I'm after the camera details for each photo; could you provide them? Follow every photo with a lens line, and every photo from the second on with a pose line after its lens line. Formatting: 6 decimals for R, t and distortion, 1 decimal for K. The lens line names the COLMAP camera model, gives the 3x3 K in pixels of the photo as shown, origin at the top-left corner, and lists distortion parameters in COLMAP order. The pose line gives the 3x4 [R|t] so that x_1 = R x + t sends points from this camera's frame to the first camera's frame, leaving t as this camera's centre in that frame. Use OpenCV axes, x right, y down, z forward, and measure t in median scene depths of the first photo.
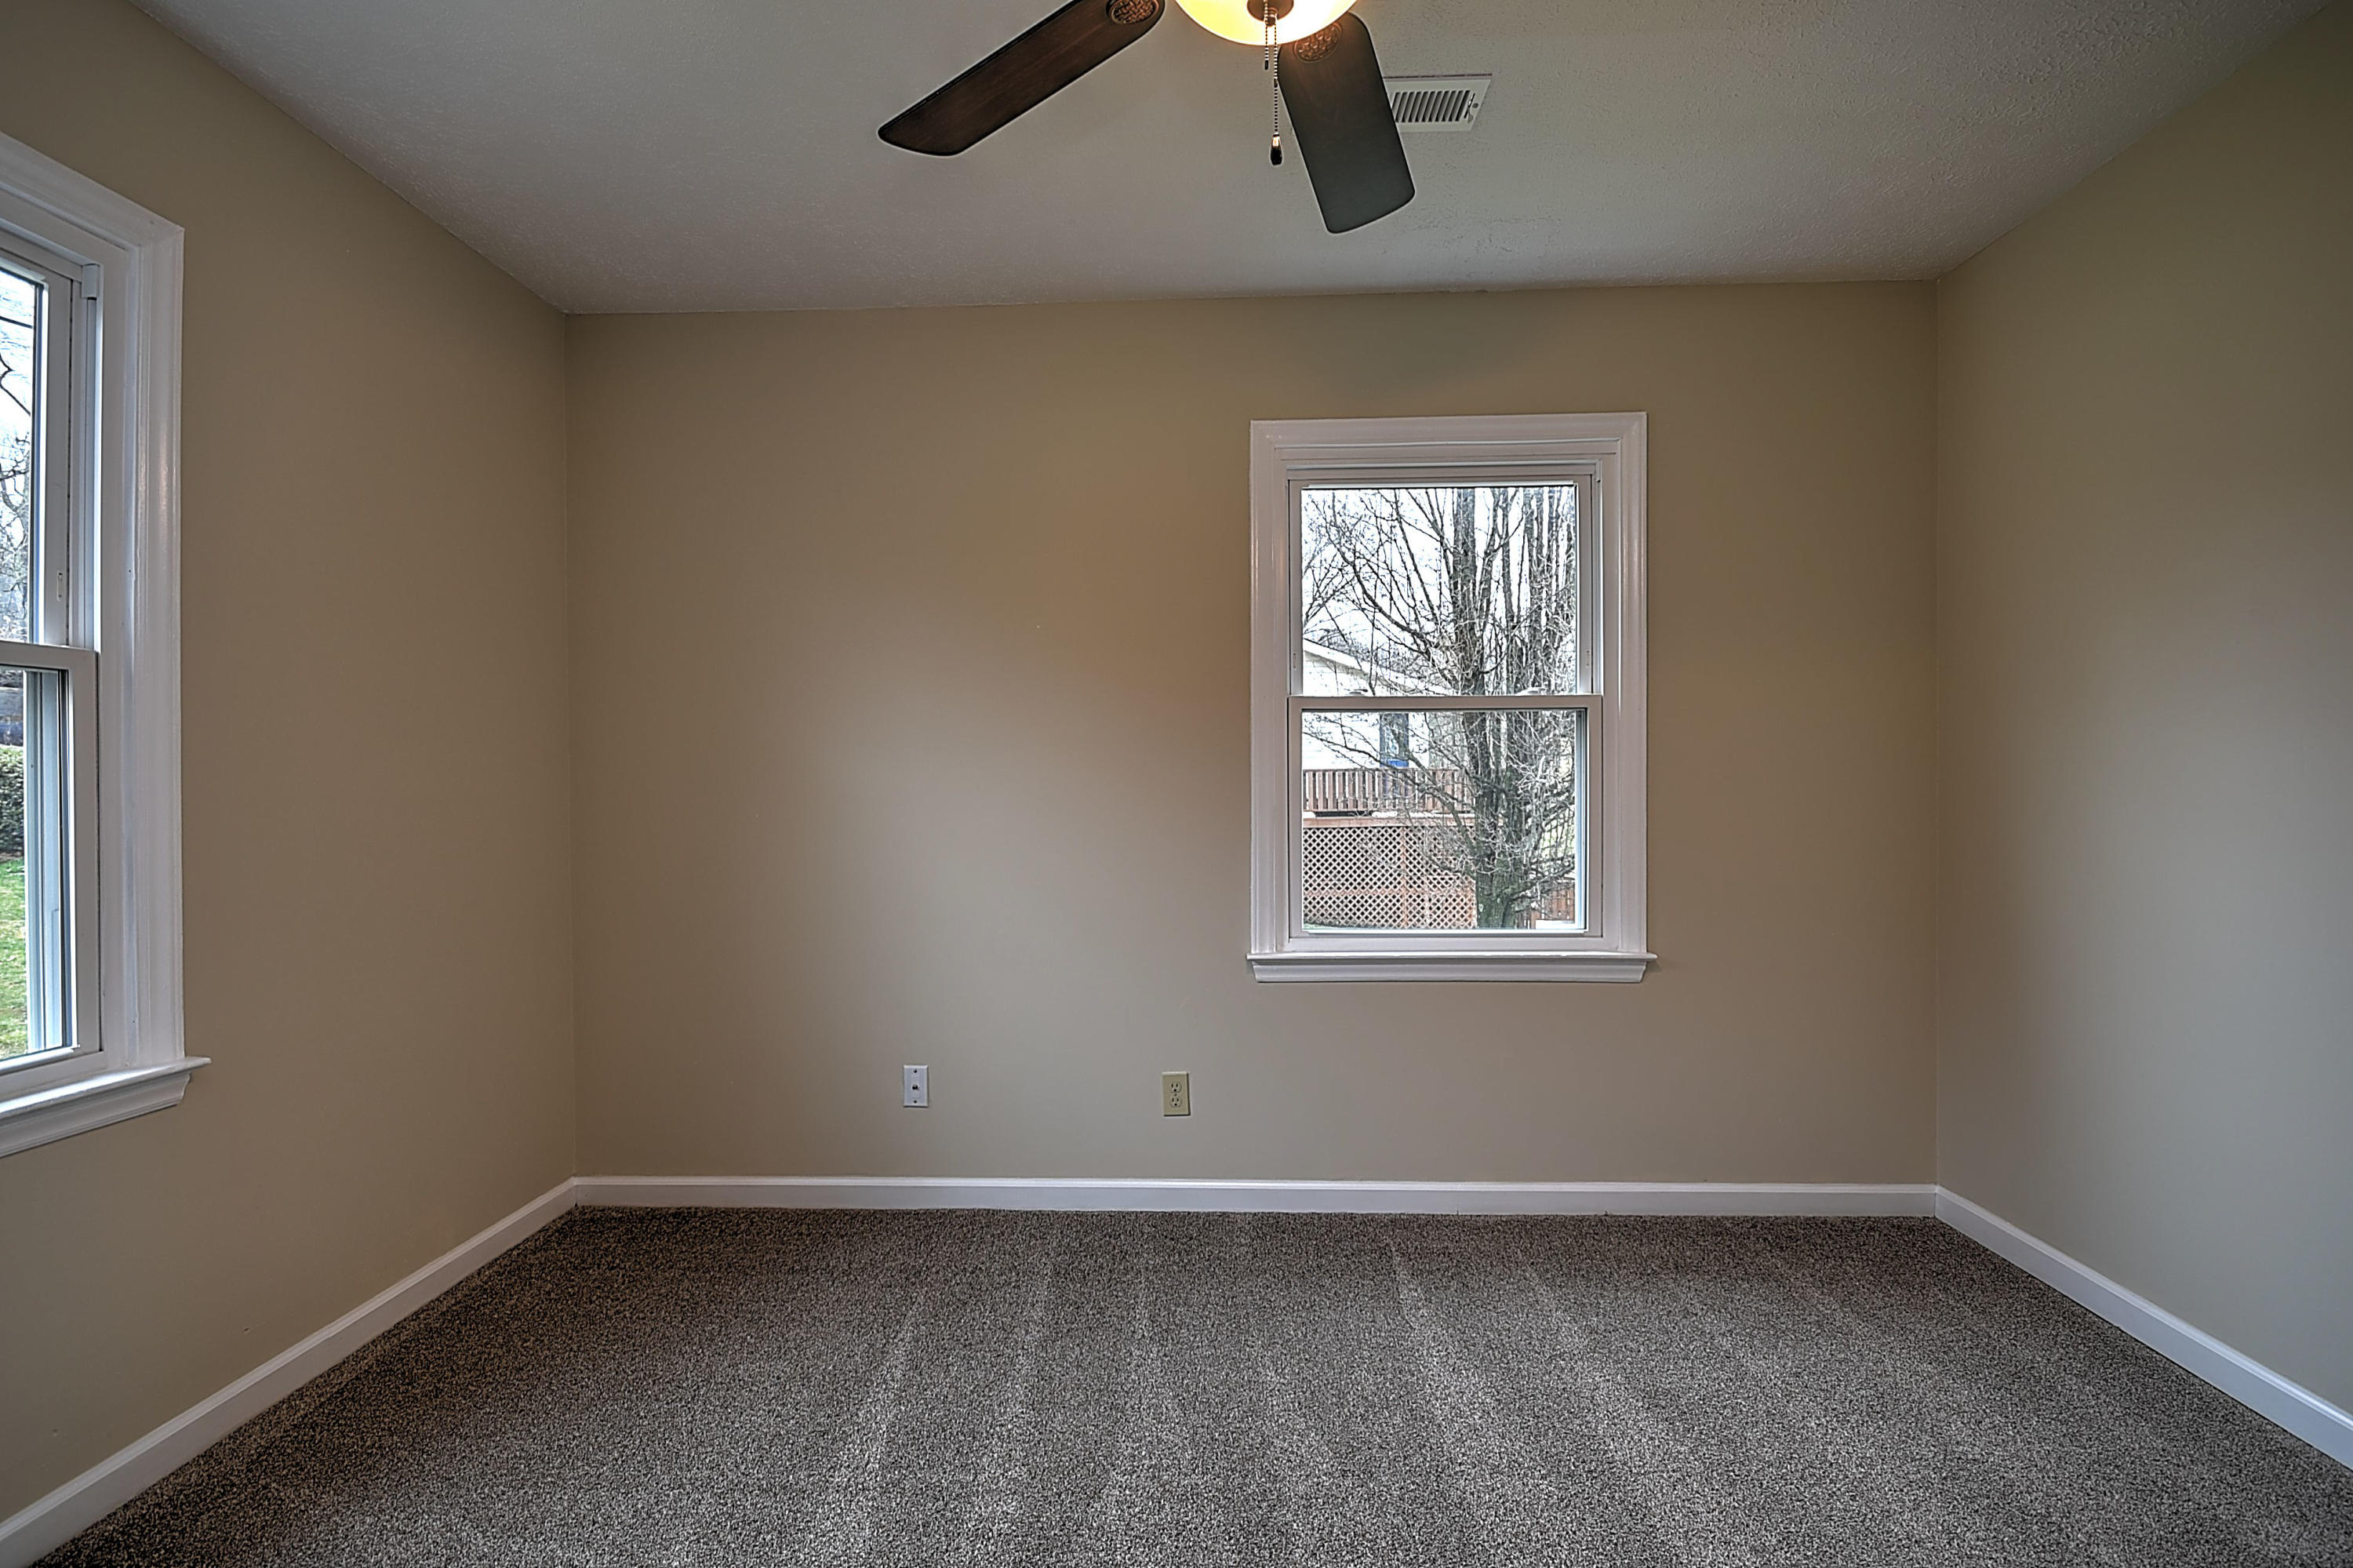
lens RADIAL K [[986.6, 0, 1178.7], [0, 986.6, 788.4], [0, 0, 1]] dist [0.001929, -0.011270]
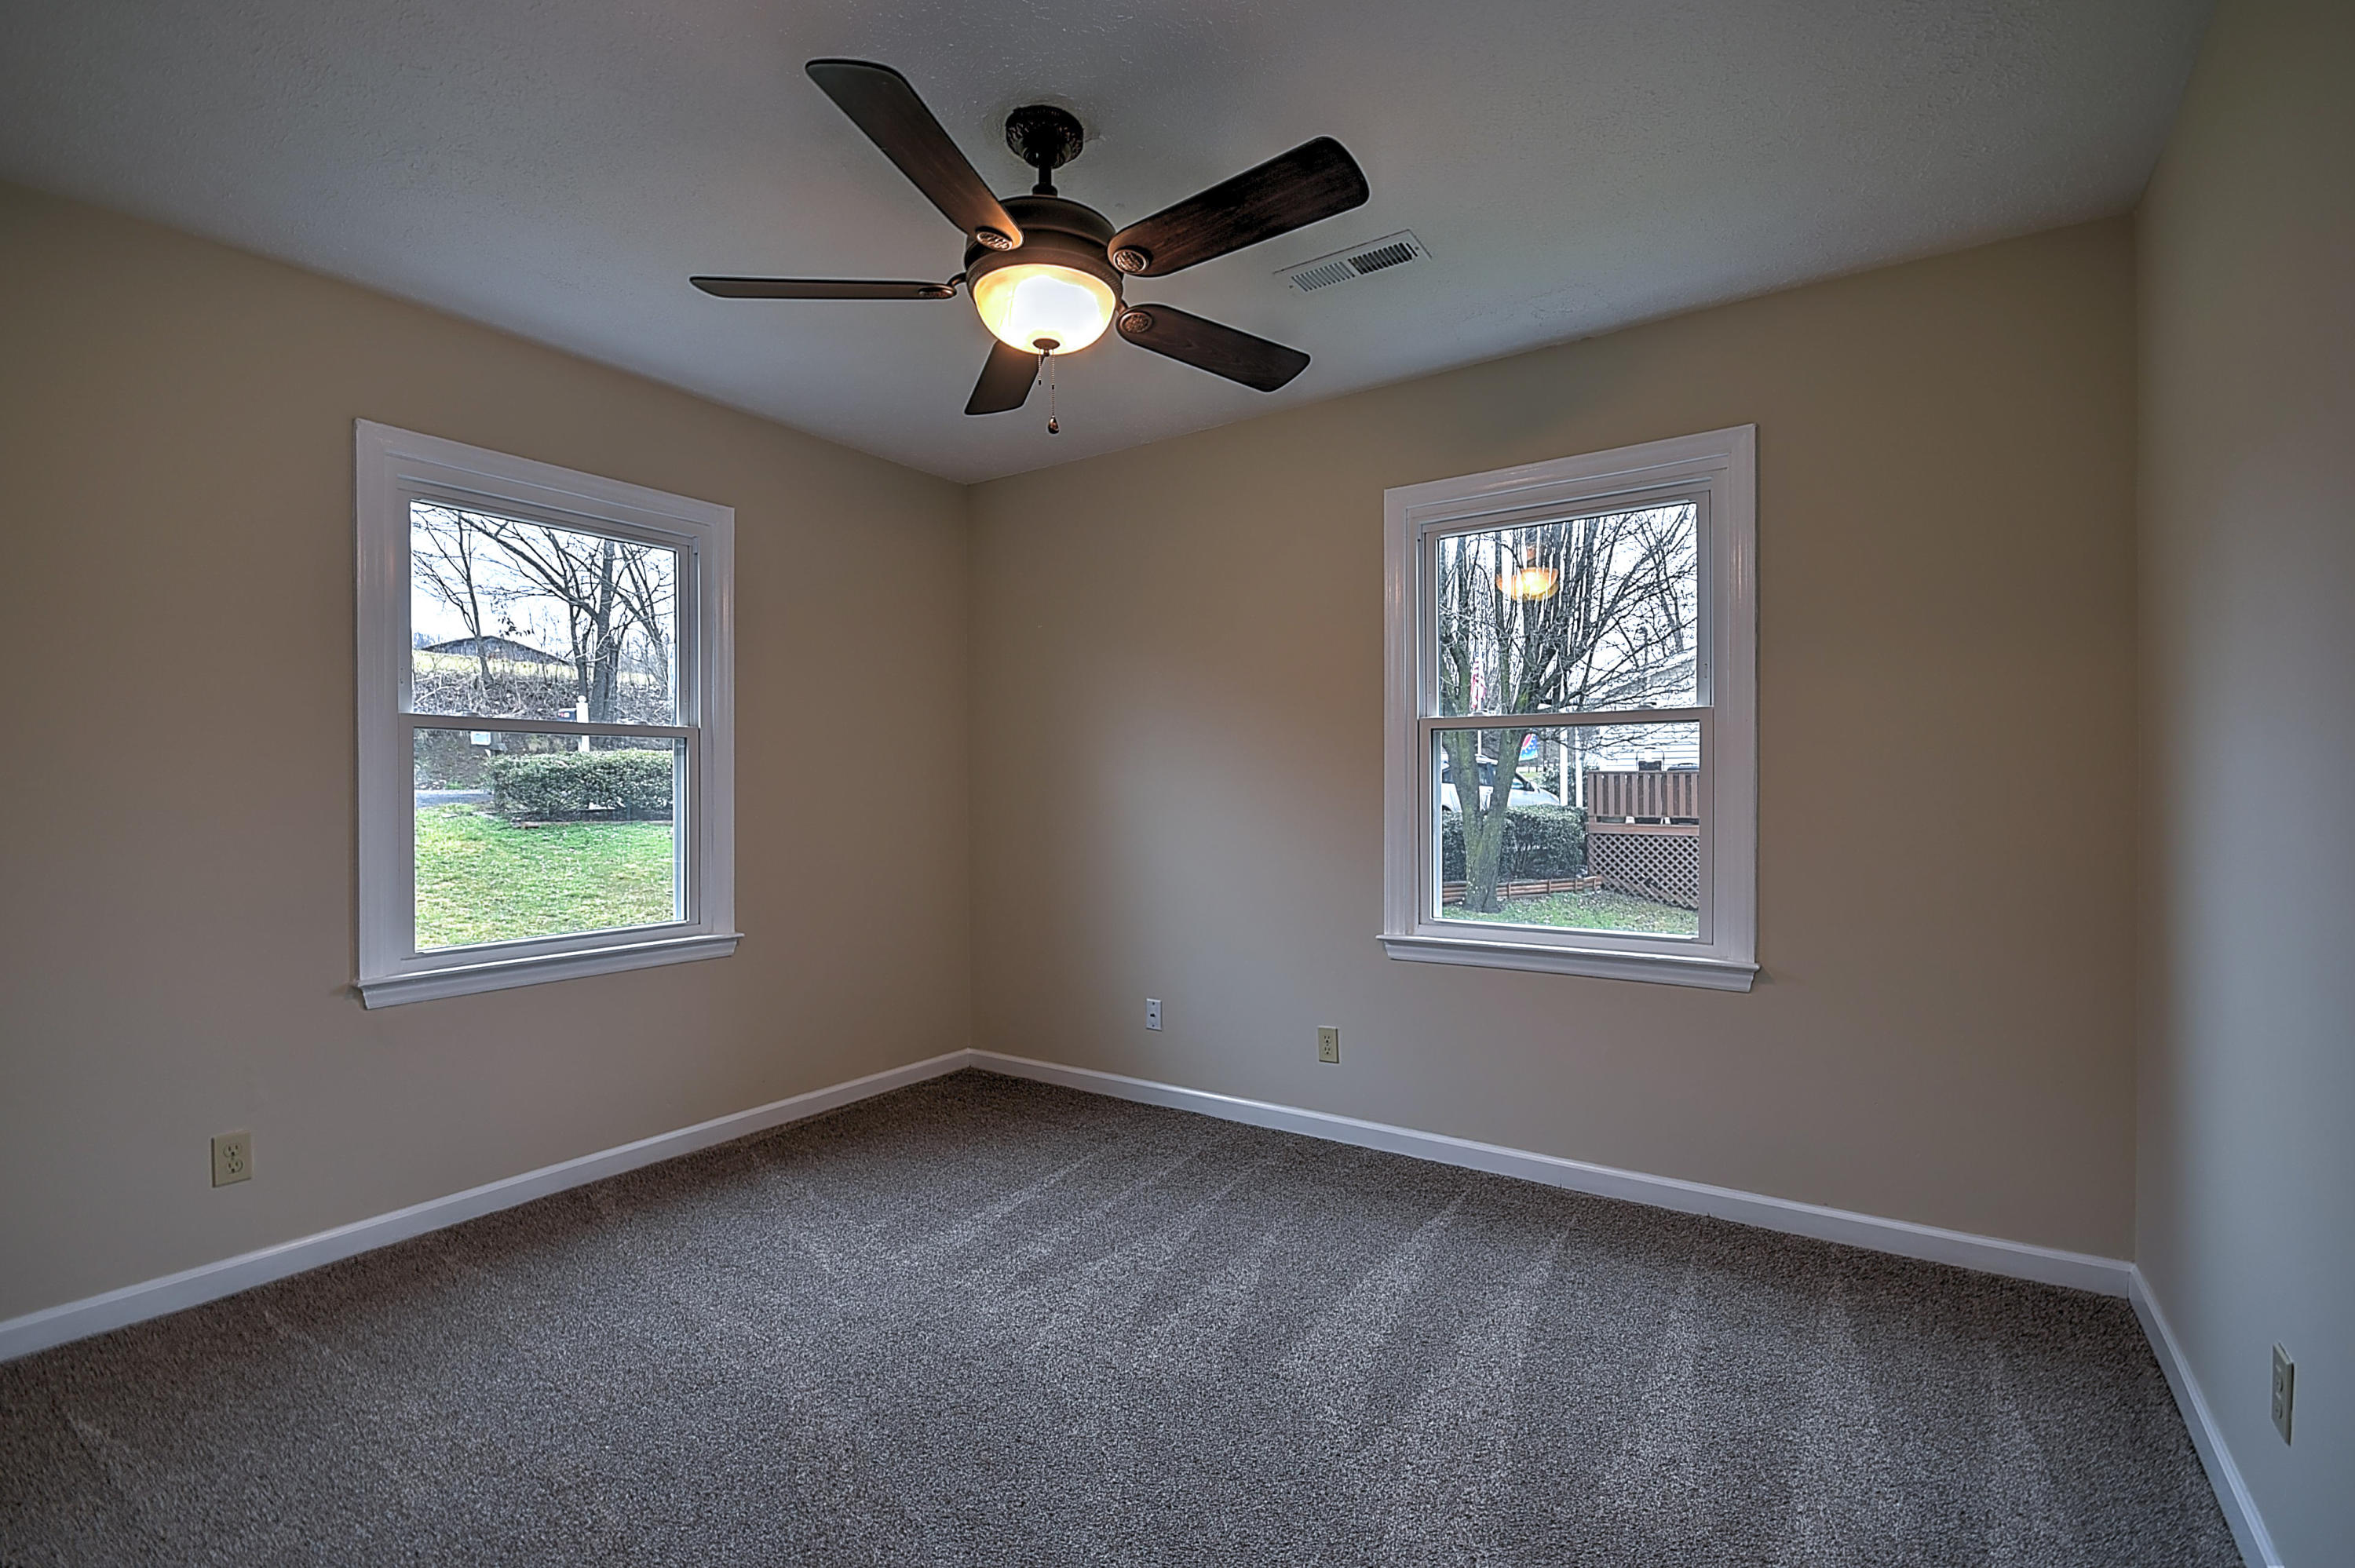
lens RADIAL K [[955.9, 0, 1177.5], [0, 955.9, 784.0], [0, 0, 1]] dist [-0.015912, 0.000015]
pose [[0.862975, -0.000497, -0.505246, 0.457382], [-0.003278, 0.999973, -0.006582, -0.006170], [0.505235, 0.007337, 0.862950, -0.127320]]
